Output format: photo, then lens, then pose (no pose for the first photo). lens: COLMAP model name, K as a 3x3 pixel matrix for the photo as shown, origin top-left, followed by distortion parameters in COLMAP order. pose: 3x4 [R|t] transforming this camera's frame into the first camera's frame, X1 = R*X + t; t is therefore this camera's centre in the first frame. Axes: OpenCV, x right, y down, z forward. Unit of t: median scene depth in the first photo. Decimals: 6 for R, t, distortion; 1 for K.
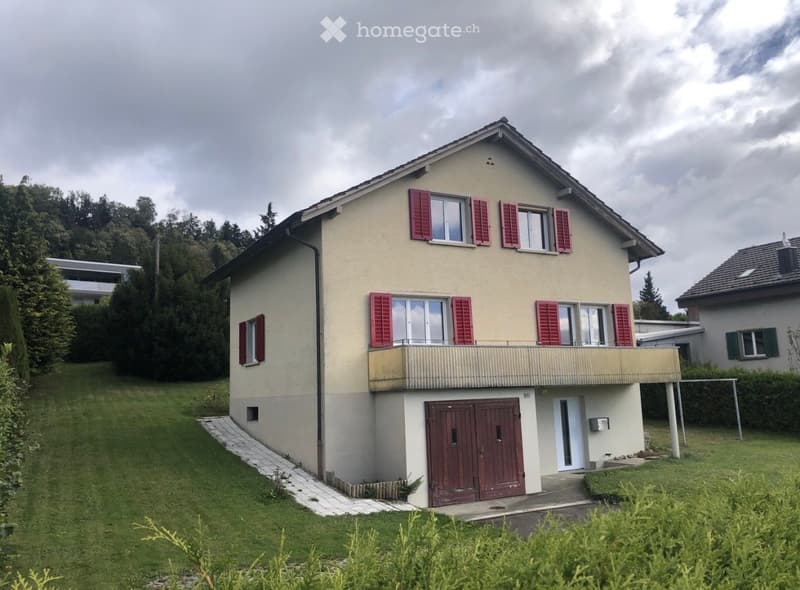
lens RADIAL K [[668.3, 0, 402.3], [0, 668.3, 293.6], [0, 0, 1]] dist [0.011462, 0.000564]
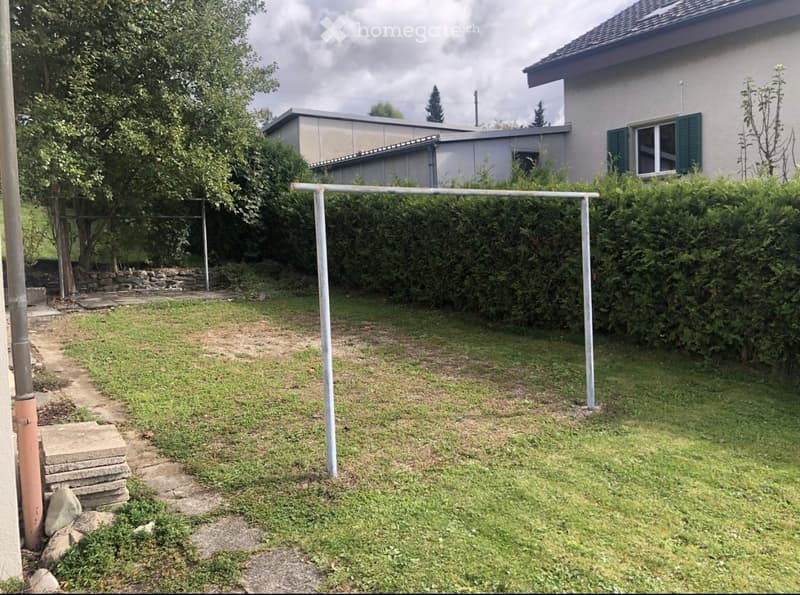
lens RADIAL K [[667.5, 0, 400.1], [0, 667.5, 297.1], [0, 0, 1]] dist [-0.006913, -0.003348]
pose [[0.991998, -0.008680, 0.125959, 0.276072], [-0.019108, 0.975822, 0.217729, 0.079731], [-0.124803, -0.218393, 0.967847, 0.528731]]
